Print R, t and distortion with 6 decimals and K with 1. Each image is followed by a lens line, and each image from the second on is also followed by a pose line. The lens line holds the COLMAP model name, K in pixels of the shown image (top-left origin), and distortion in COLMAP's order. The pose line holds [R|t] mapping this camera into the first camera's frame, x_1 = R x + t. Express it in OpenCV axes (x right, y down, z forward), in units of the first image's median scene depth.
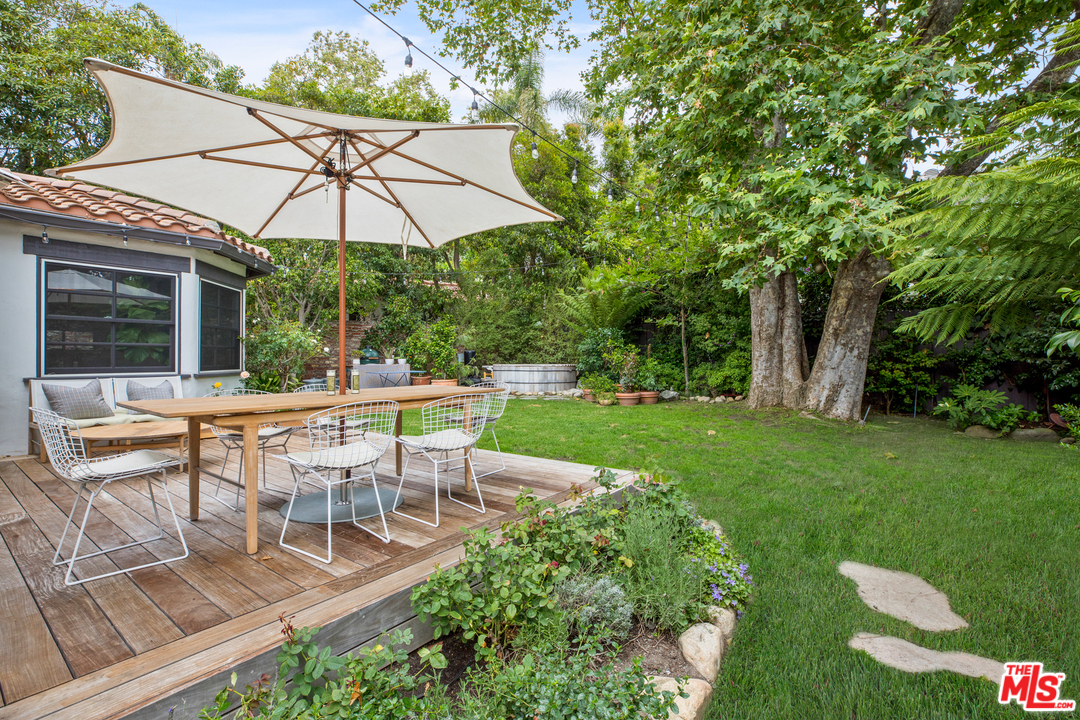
lens RADIAL K [[495.8, 0, 542.0], [0, 495.8, 354.7], [0, 0, 1]] dist [-0.002609, 0.000428]
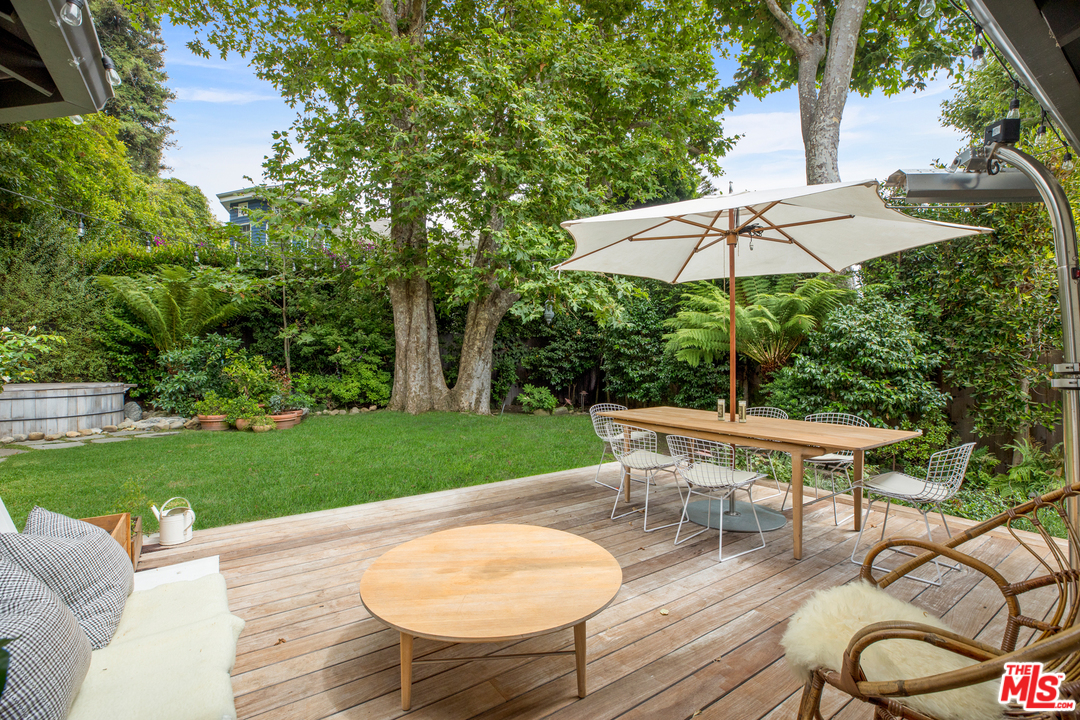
lens RADIAL K [[495.8, 0, 541.0], [0, 495.8, 356.7], [0, 0, 1]] dist [-0.002609, 0.000428]
pose [[0.322601, 0.002074, 0.946533, -0.564026], [-0.005663, 0.999984, -0.000261, -0.026650], [-0.946518, -0.005276, 0.322608, 0.367948]]
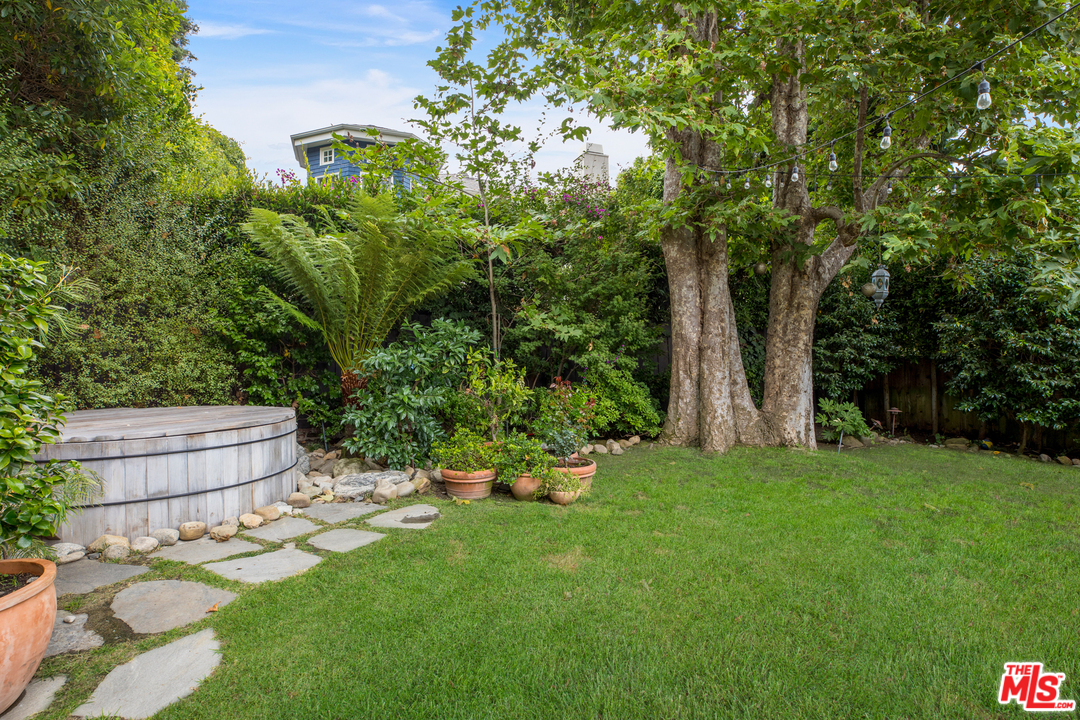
lens RADIAL K [[532.5, 0, 541.0], [0, 532.5, 357.5], [0, 0, 1]] dist [-0.005687, 0.000385]
pose [[0.321645, -0.011226, 0.946794, -0.369055], [-0.005124, 0.999894, 0.013596, -0.036109], [-0.946847, -0.009224, 0.321553, 1.024644]]
